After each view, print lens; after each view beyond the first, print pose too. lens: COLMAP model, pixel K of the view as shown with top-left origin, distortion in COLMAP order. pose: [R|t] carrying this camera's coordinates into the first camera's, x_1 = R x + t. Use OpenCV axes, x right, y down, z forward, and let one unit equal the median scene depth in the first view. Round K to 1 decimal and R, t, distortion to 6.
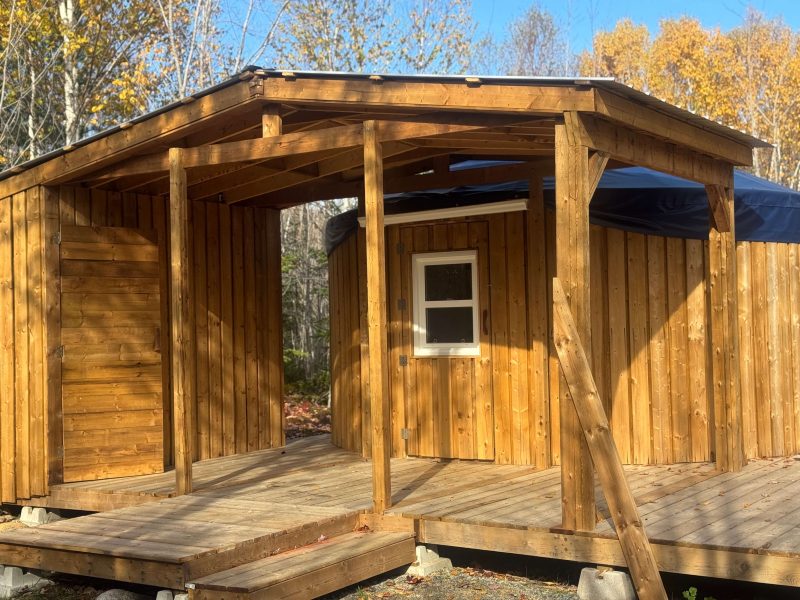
lens RADIAL K [[1134.9, 0, 400.2], [0, 1134.9, 299.6], [0, 0, 1]] dist [0.081228, 0.000000]
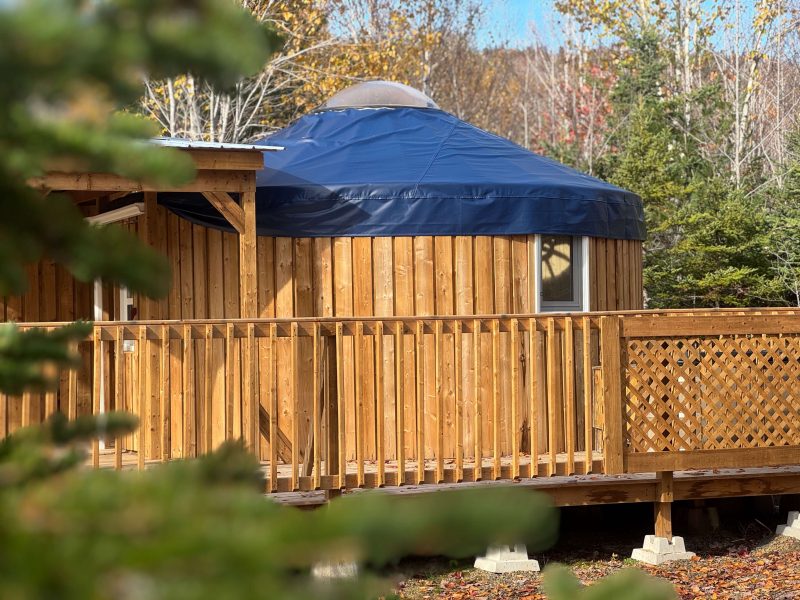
lens RADIAL K [[1805.2, 0, 400.5], [0, 1805.2, 298.0], [0, 0, 1]] dist [0.111065, 0.000000]
pose [[0.839506, -0.003837, -0.543337, 1.179019], [0.014769, 0.999767, 0.015760, -0.022732], [0.543150, -0.021255, 0.839367, -0.269761]]
